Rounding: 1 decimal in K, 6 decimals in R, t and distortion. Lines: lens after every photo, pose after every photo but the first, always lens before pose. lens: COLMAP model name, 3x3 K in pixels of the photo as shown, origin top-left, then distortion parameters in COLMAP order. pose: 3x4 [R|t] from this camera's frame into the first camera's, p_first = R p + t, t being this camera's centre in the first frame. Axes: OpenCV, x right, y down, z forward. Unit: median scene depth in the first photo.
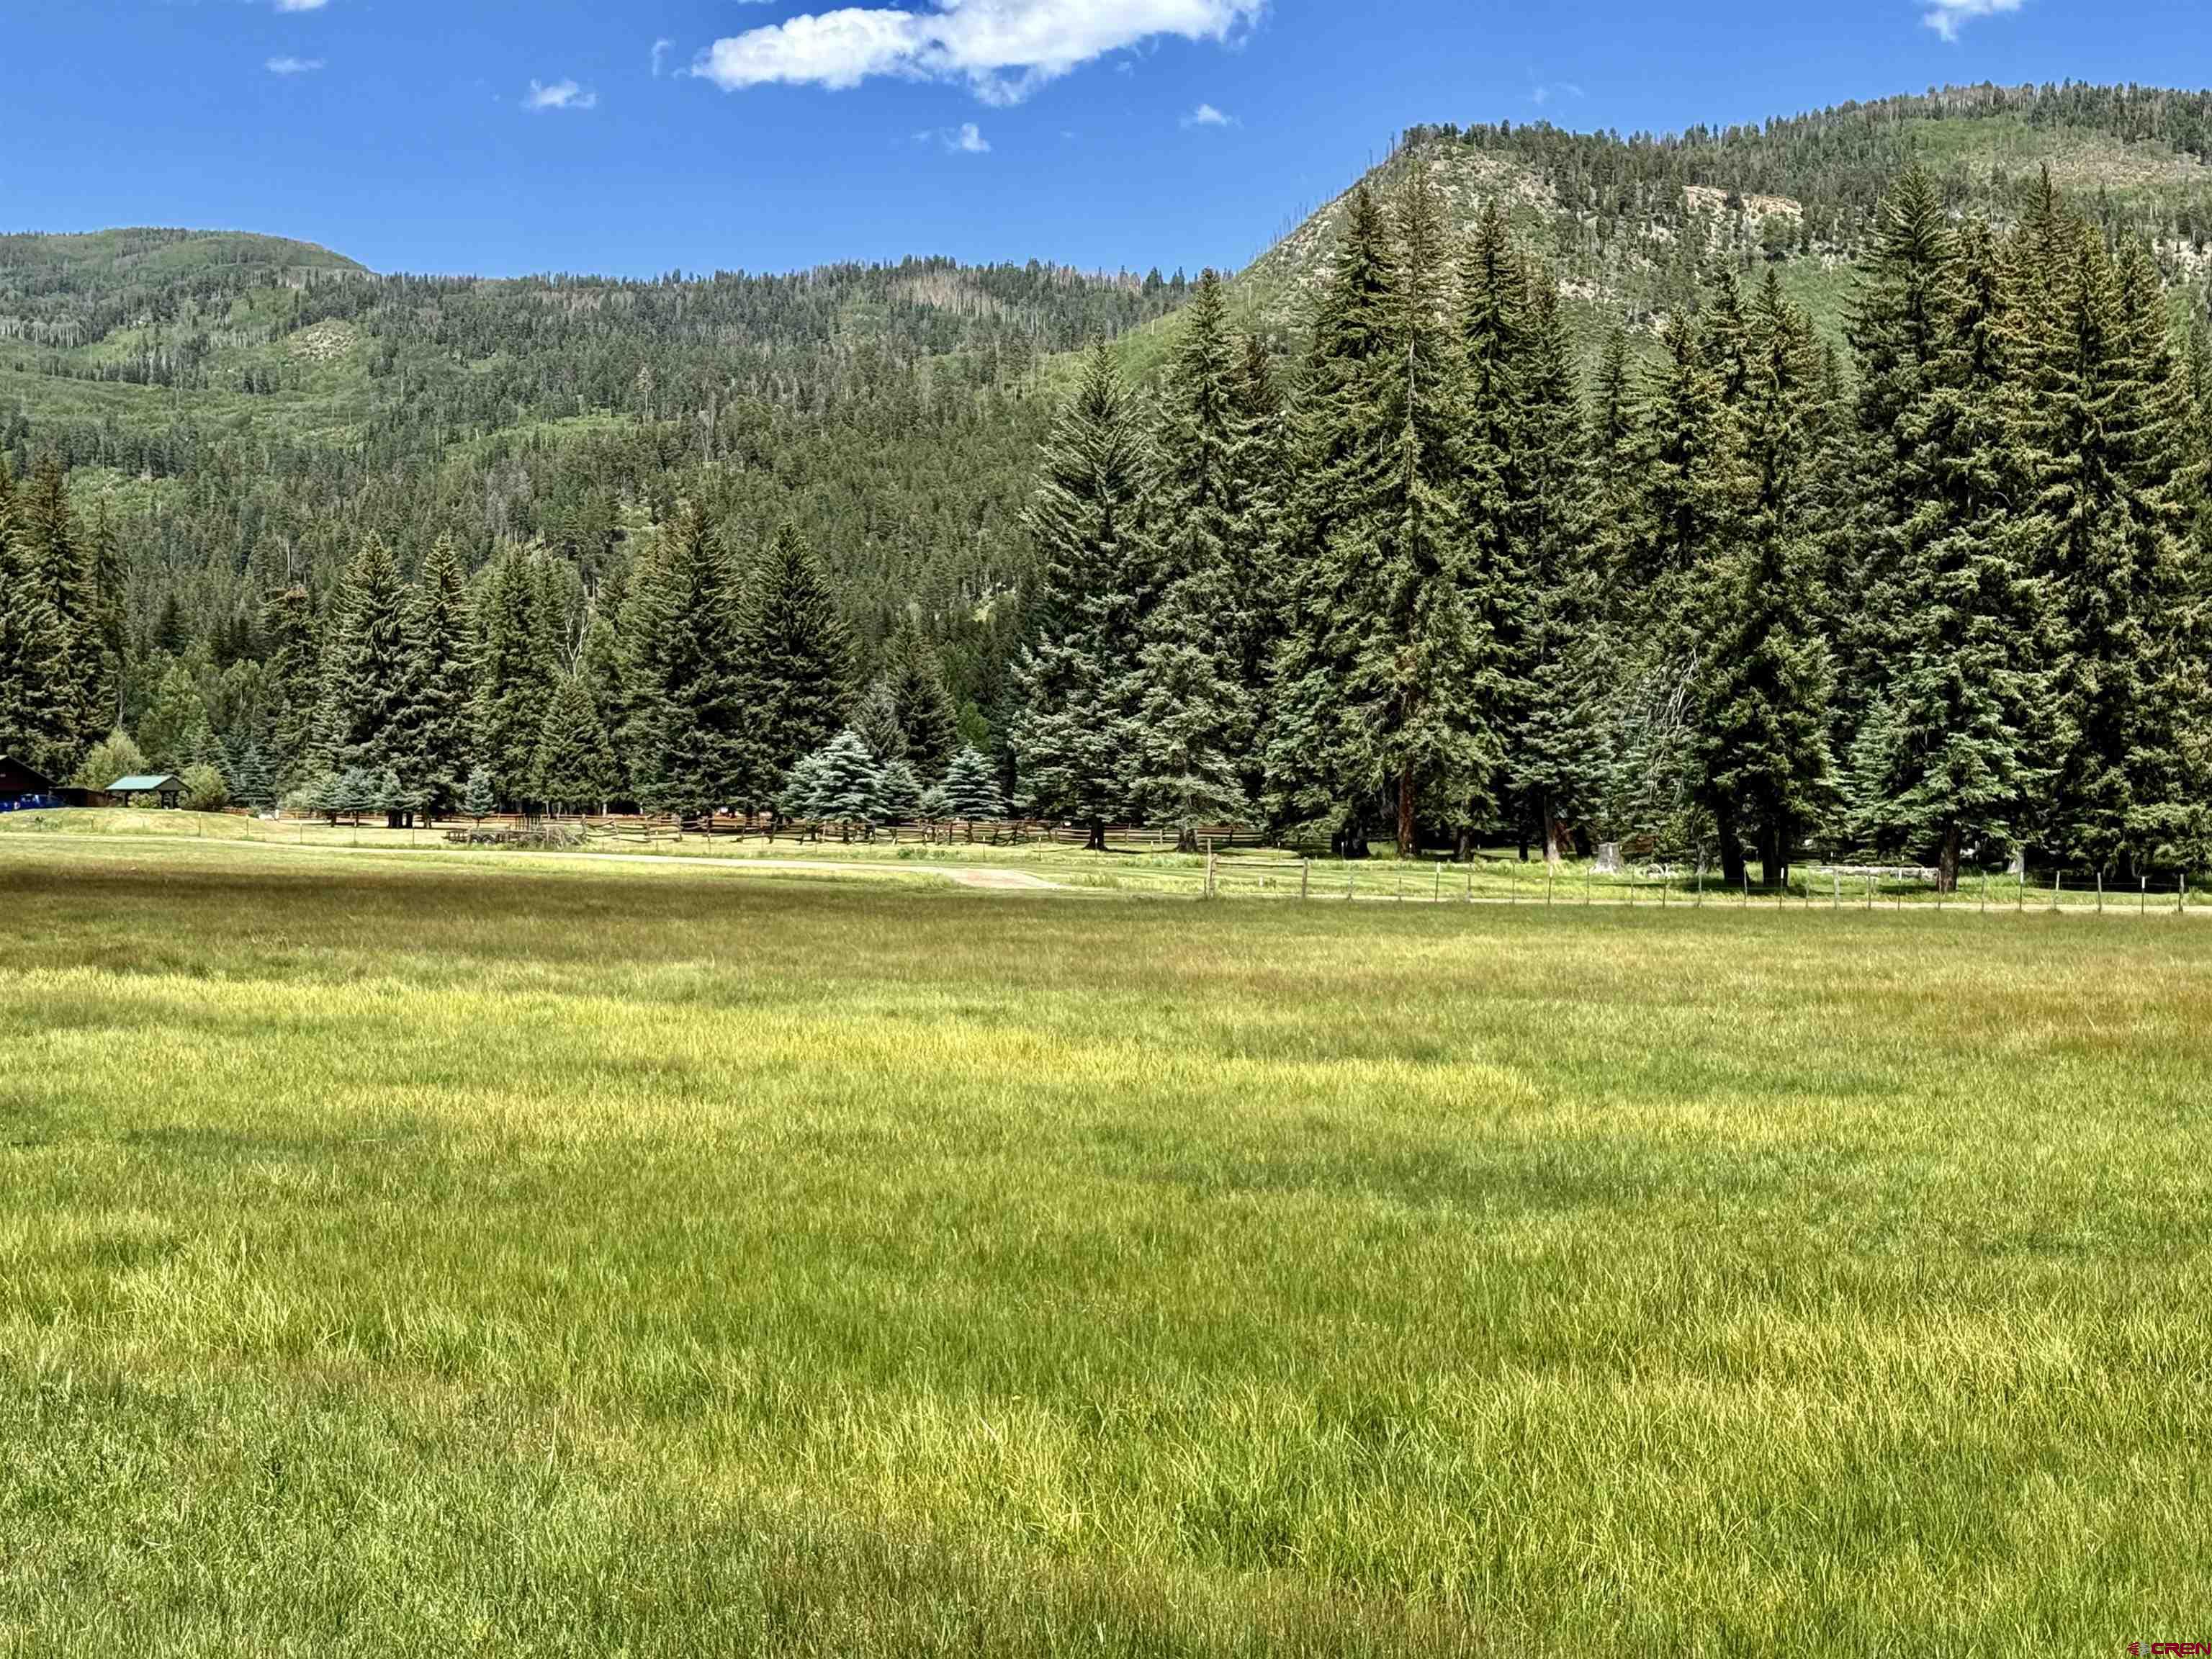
lens RADIAL K [[3299.3, 0, 1106.0], [0, 3299.3, 829.5], [0, 0, 1]] dist [0.176947, -0.169020]
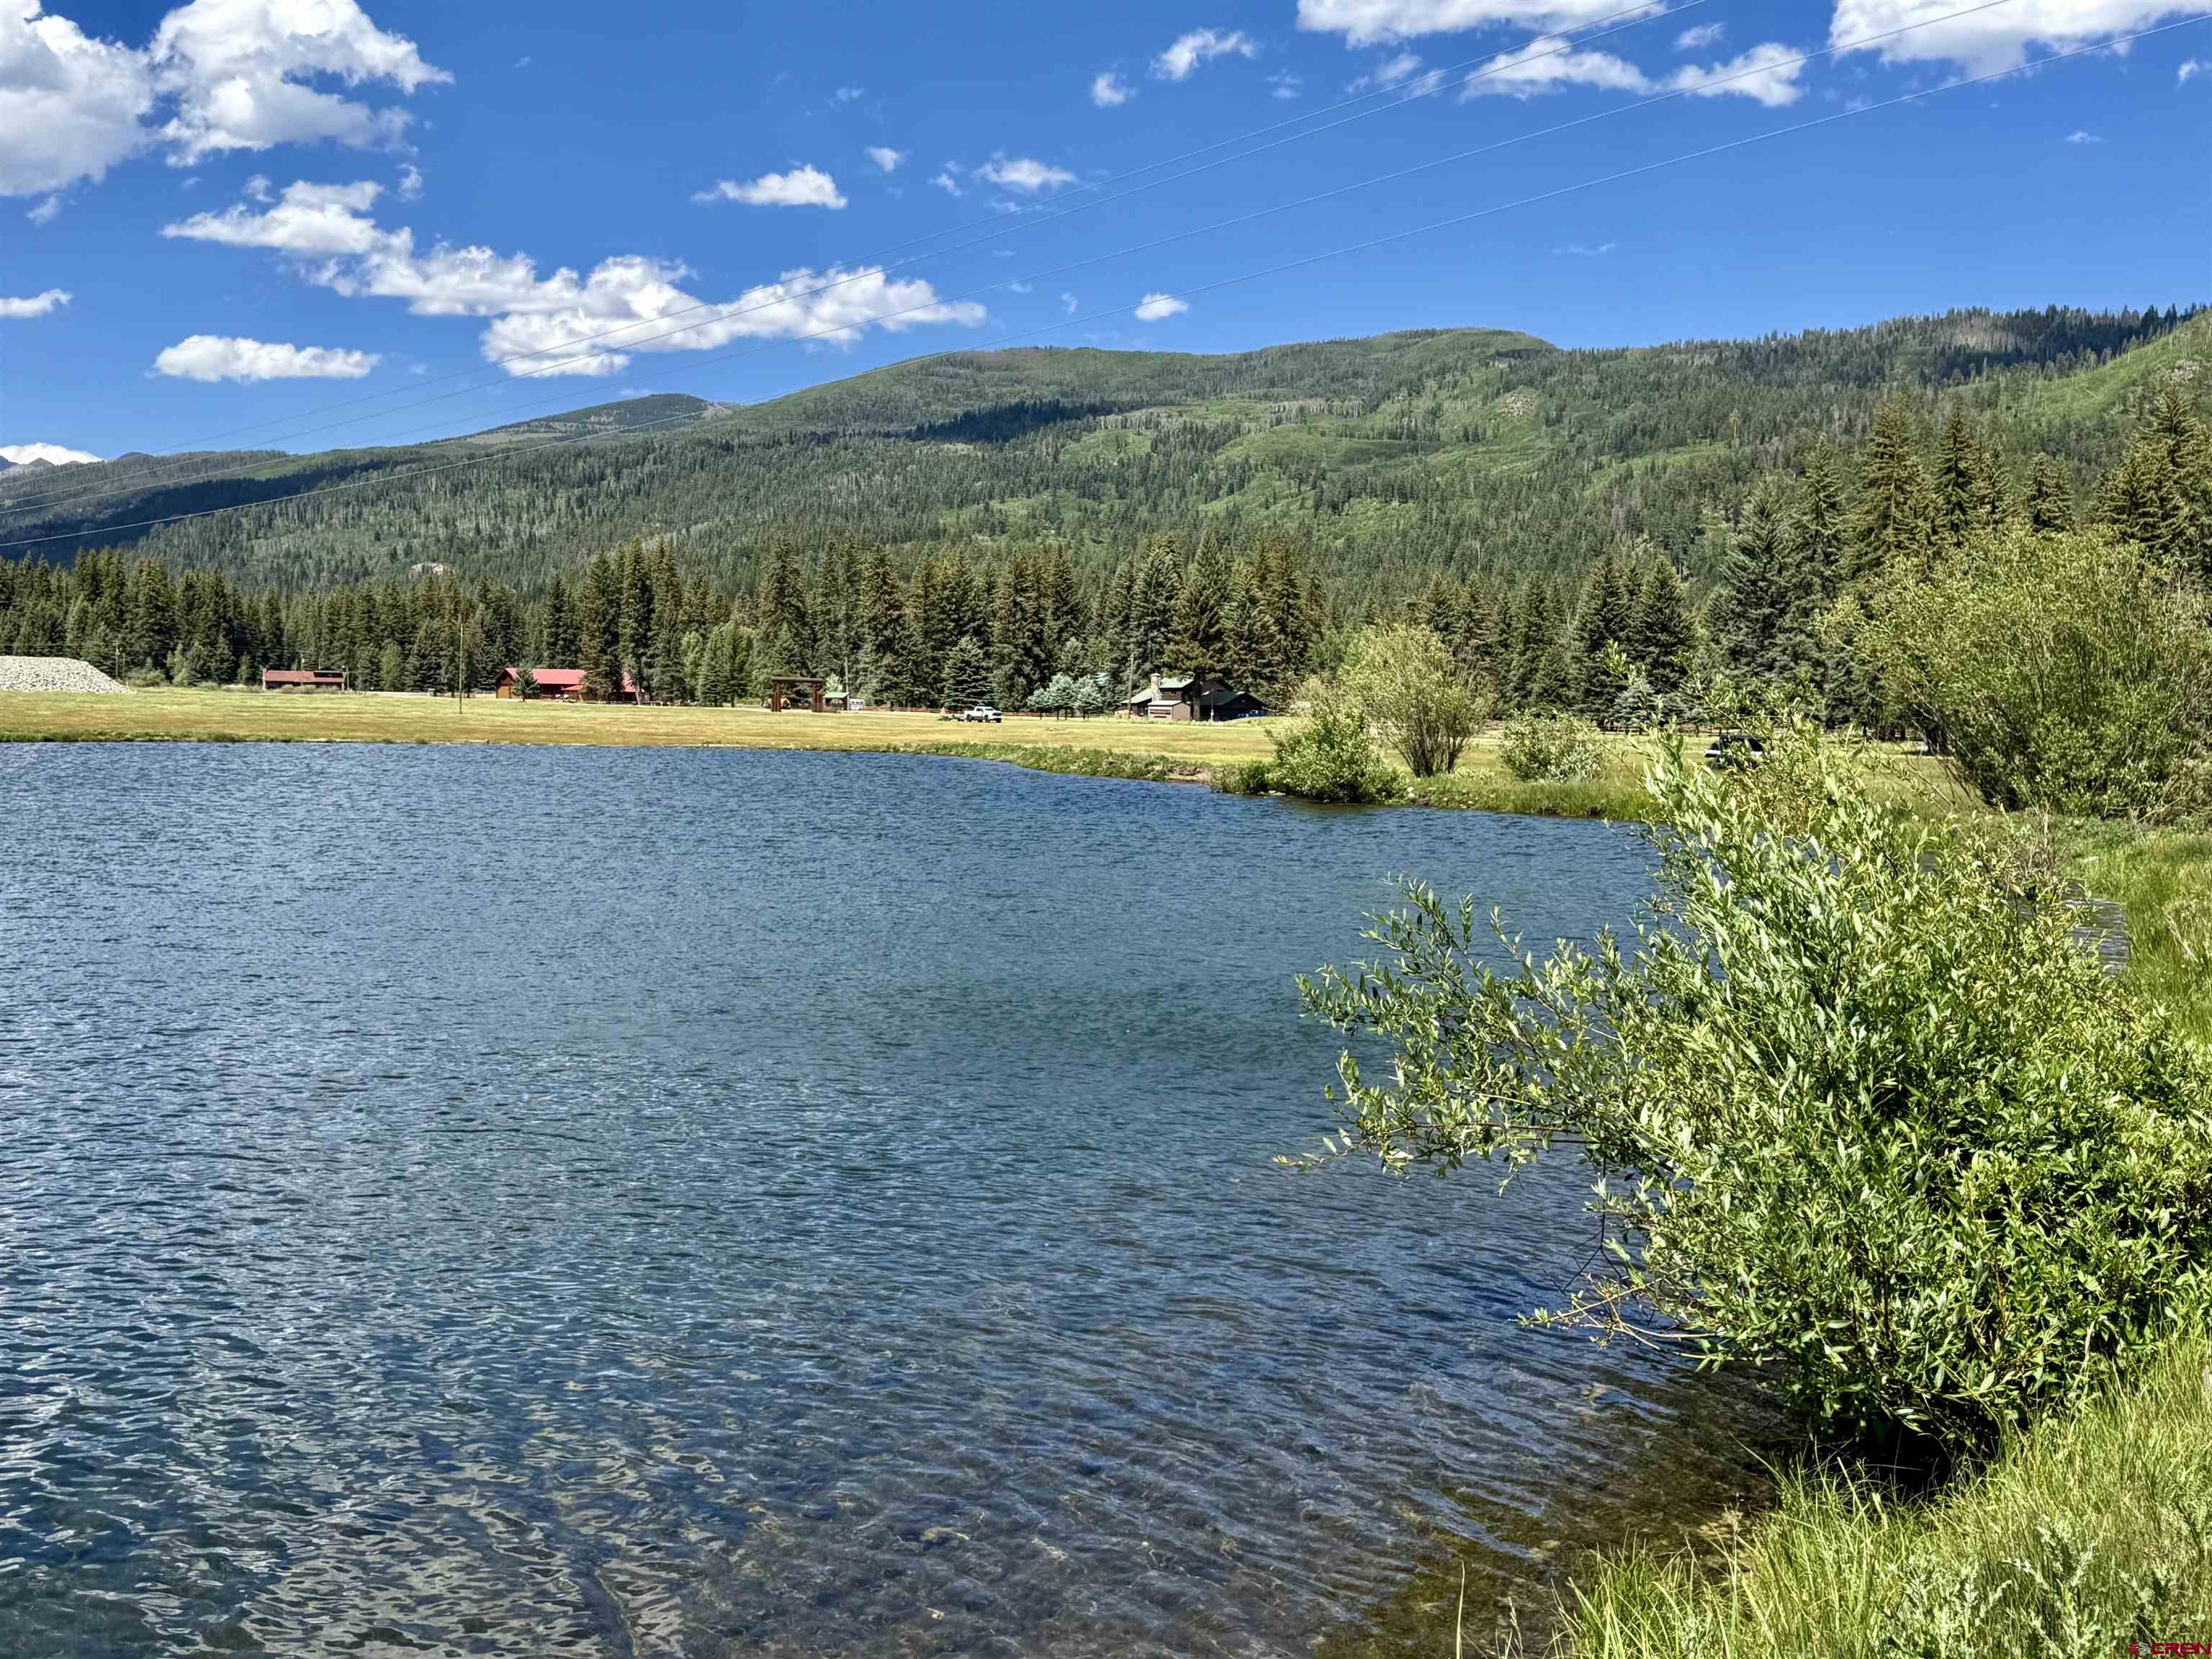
lens RADIAL K [[2288.2, 0, 1080.4], [0, 2288.2, 821.7], [0, 0, 1]] dist [0.217466, -0.496448]
pose [[0.913575, 0.024400, -0.405938, 0.037029], [-0.008924, 0.999161, 0.039974, 0.000669], [0.406572, -0.032897, 0.913026, -0.081274]]
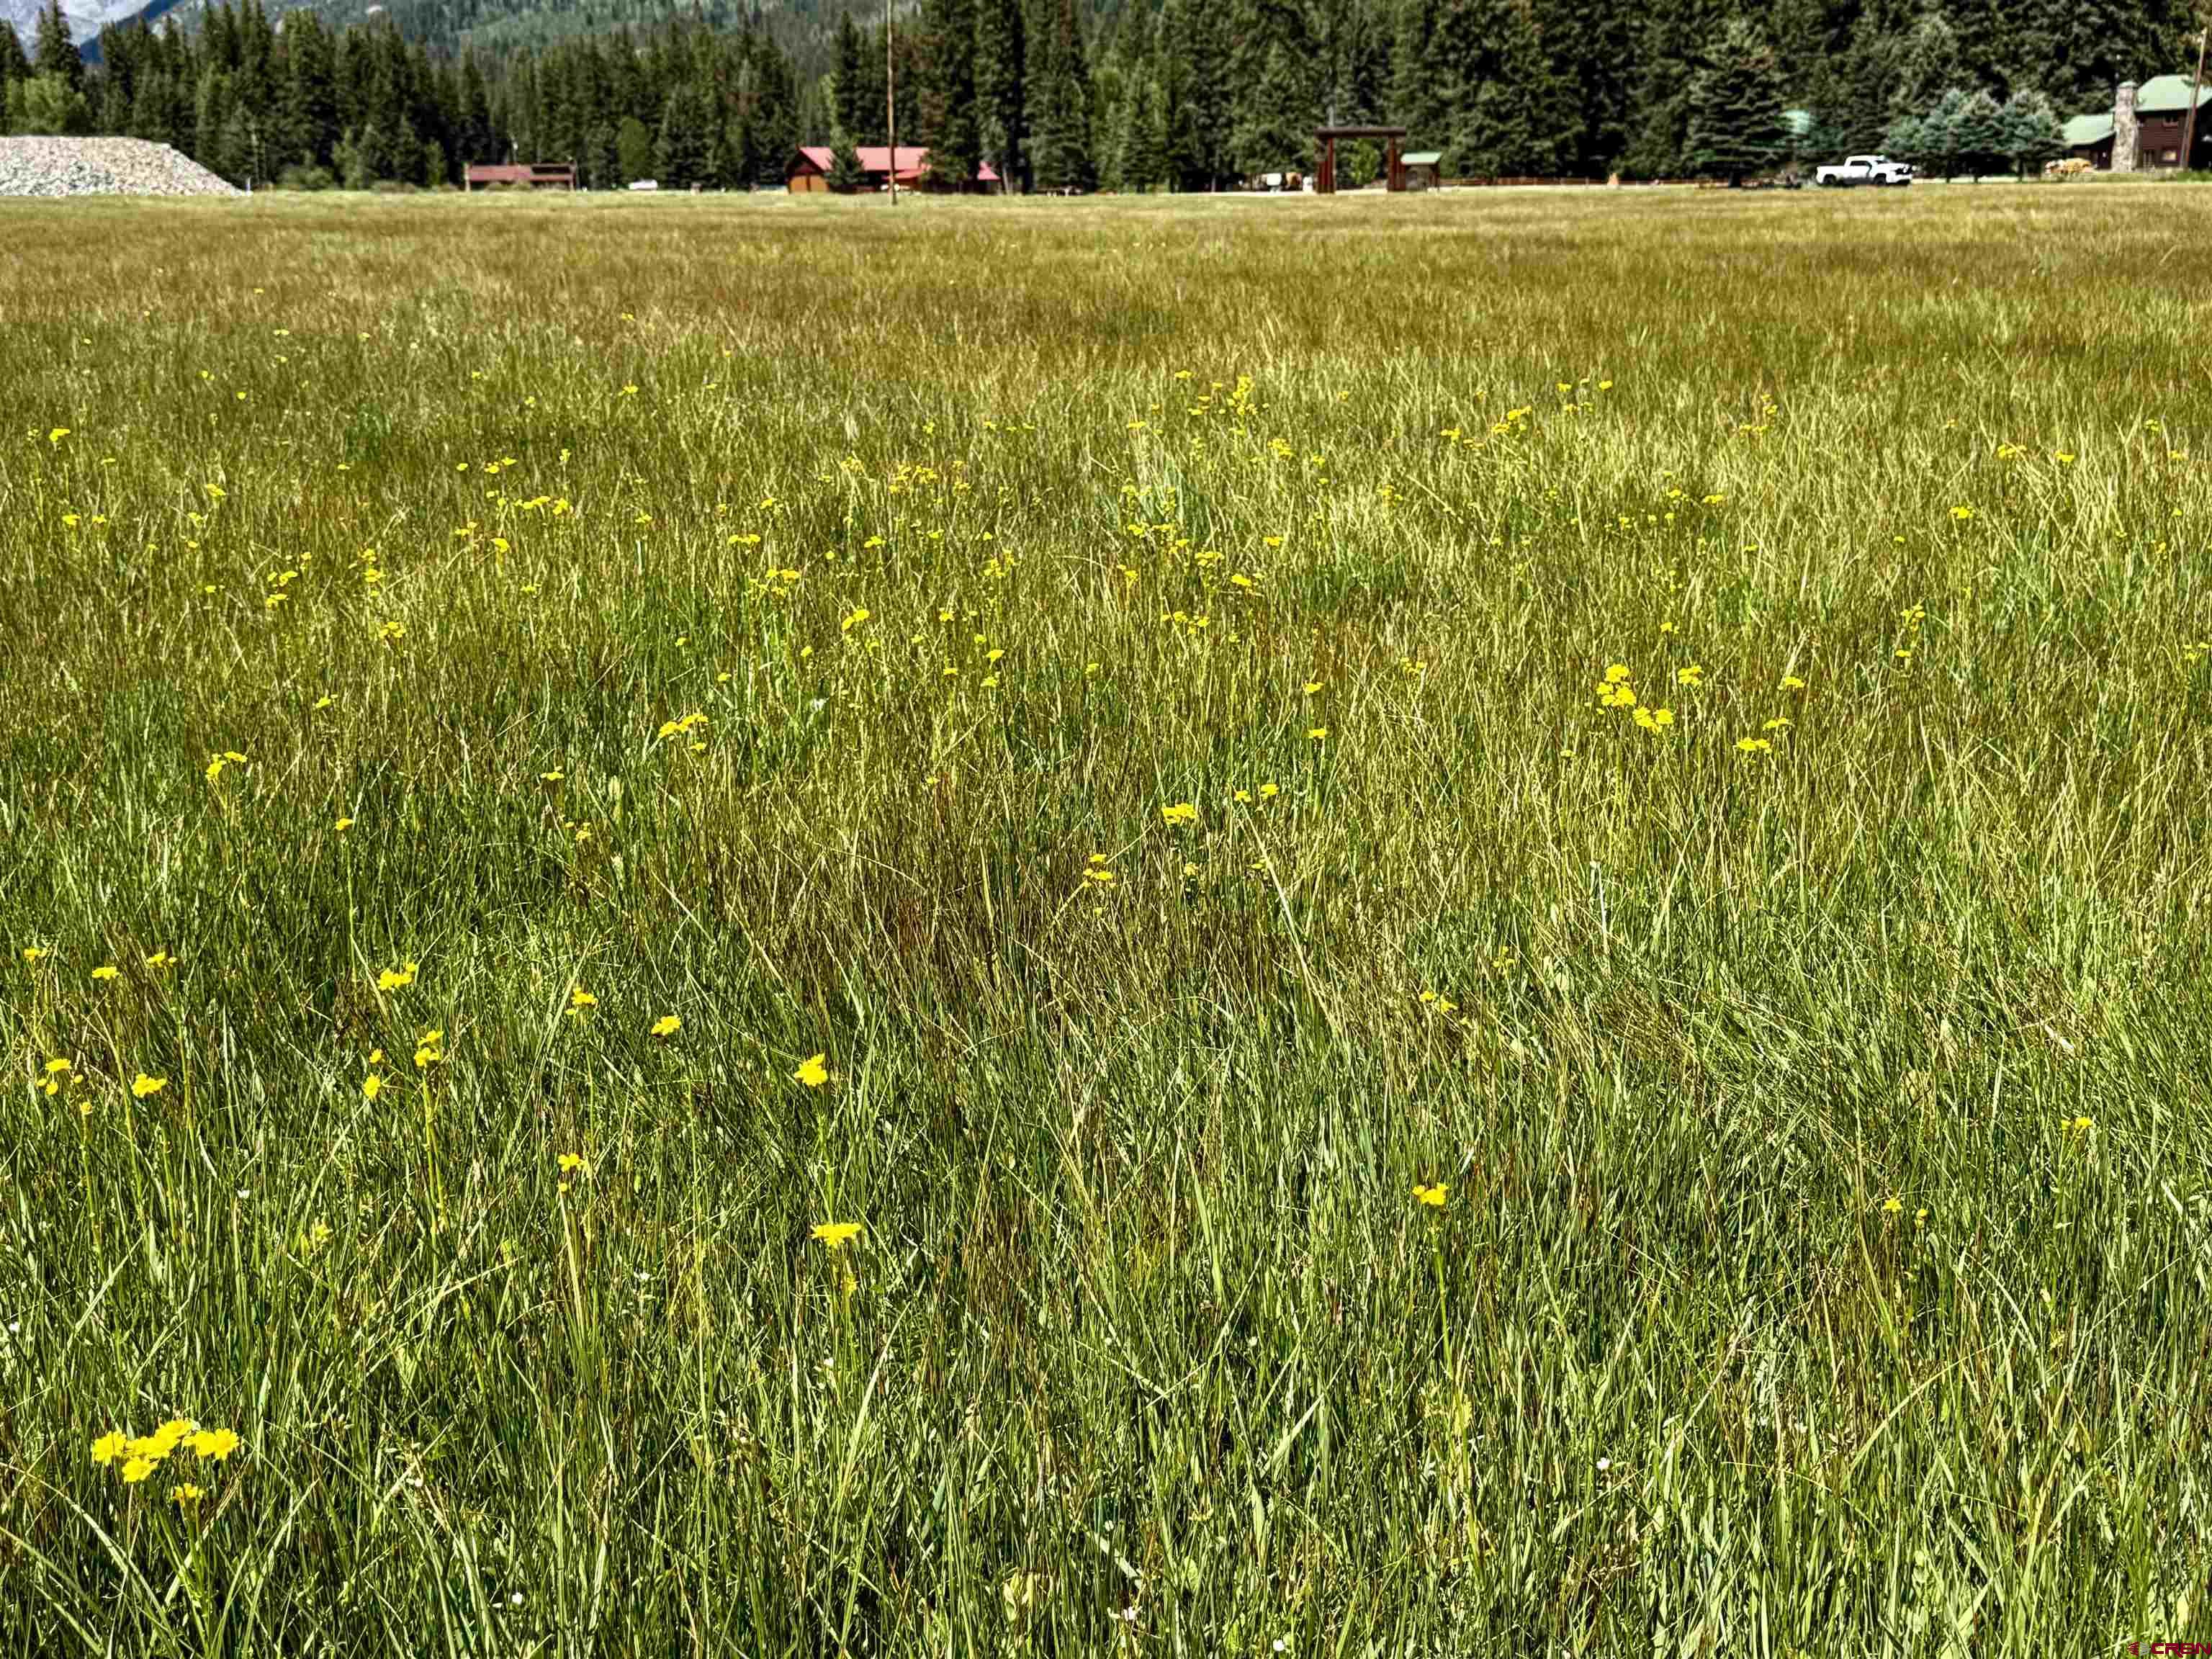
lens RADIAL K [[2438.0, 0, 1106.0], [0, 2438.0, 829.5], [0, 0, 1]] dist [0.172641, -0.402408]
pose [[0.869556, 0.099246, -0.483759, -0.060737], [0.021088, 0.971241, 0.237162, 0.000808], [0.493384, -0.216427, 0.842456, 0.026615]]
